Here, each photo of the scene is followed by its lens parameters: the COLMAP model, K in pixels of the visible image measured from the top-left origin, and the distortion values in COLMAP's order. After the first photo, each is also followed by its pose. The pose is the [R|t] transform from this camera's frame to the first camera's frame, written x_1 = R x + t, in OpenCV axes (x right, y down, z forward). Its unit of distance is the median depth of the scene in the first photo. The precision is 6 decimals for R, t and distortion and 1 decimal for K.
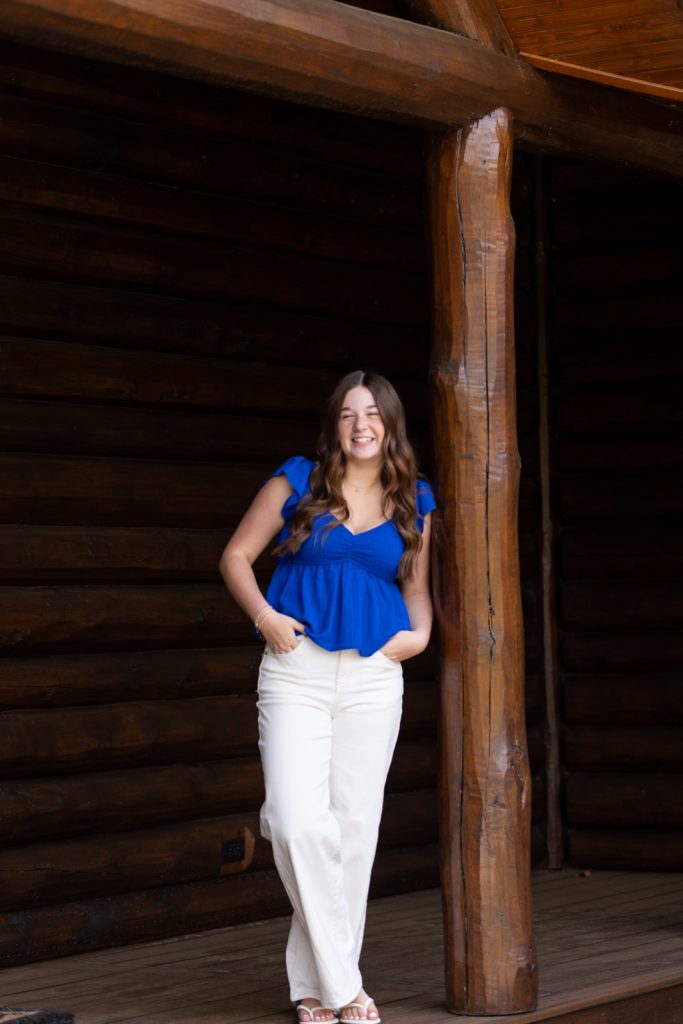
lens RADIAL K [[1559.6, 0, 299.7], [0, 1559.6, 560.3], [0, 0, 1]] dist [0.043366, 0.000000]
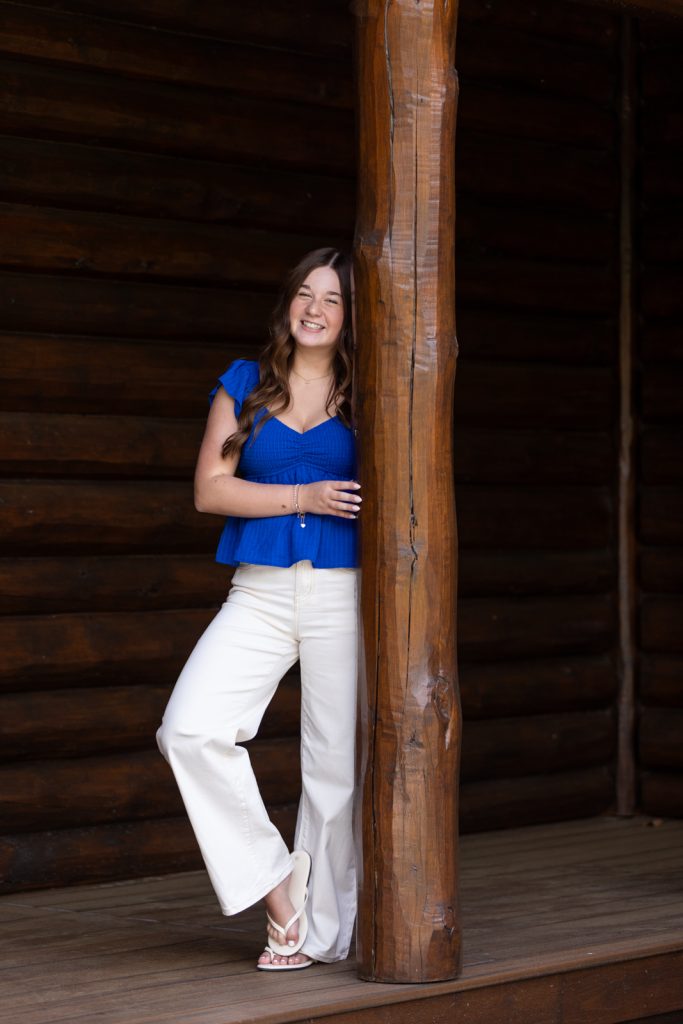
lens RADIAL K [[1769.3, 0, 368.1], [0, 1769.3, 491.5], [0, 0, 1]] dist [0.009254, 0.000000]
pose [[0.998156, 0.024369, -0.055586, 0.112362], [-0.023192, 0.999495, 0.021726, -0.003476], [0.056087, -0.020396, 0.998218, 0.013311]]
